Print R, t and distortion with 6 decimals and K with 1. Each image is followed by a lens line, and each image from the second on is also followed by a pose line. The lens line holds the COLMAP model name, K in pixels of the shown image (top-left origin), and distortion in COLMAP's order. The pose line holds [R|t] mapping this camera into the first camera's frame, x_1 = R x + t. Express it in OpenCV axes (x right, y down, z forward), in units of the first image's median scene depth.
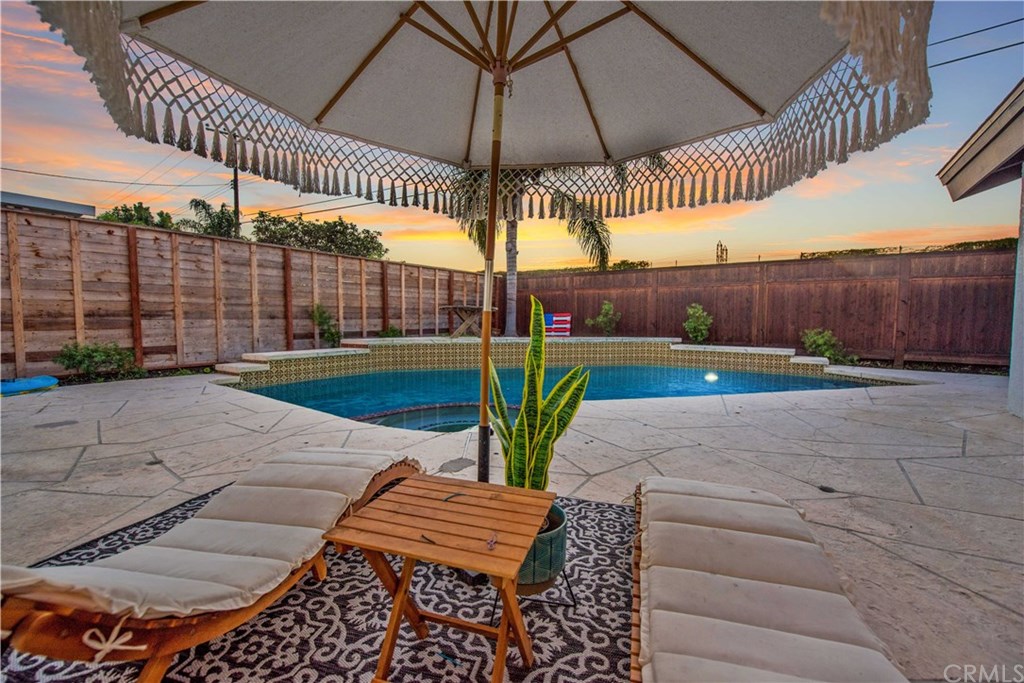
lens RADIAL K [[410.3, 0, 516.2], [0, 410.3, 341.7], [0, 0, 1]] dist [-0.016828, 0.000022]
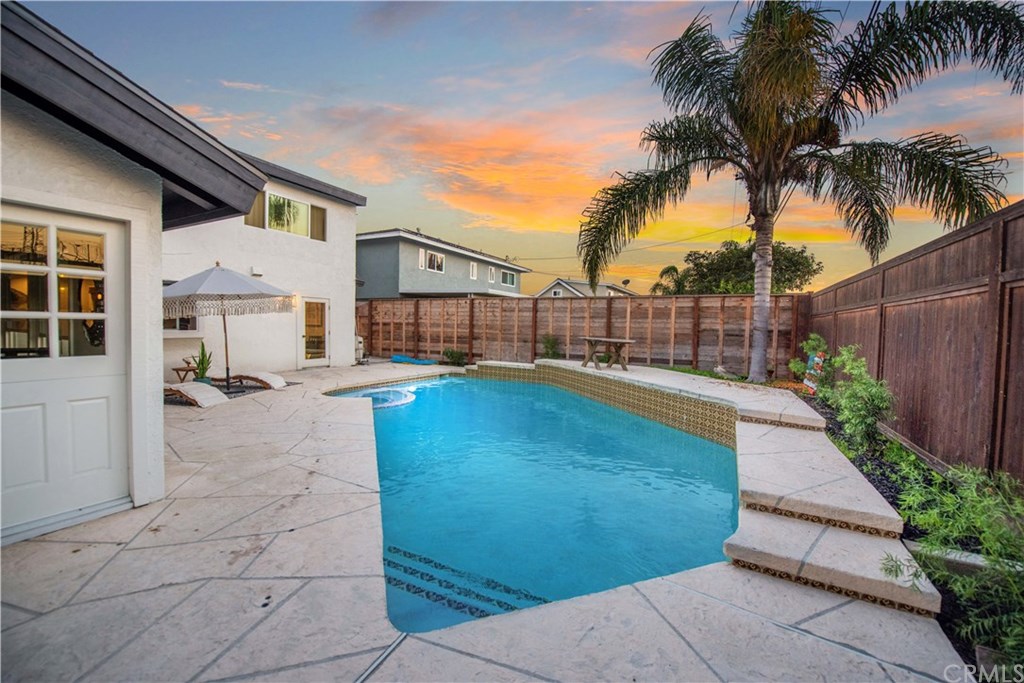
lens RADIAL K [[410.3, 0, 516.2], [0, 410.3, 341.7], [0, 0, 1]] dist [-0.016828, 0.000022]
pose [[0.150560, 0.031380, -0.988103, 1.066754], [-0.083124, 0.996359, 0.018977, -0.090313], [0.985100, 0.079278, 0.152620, 0.739741]]
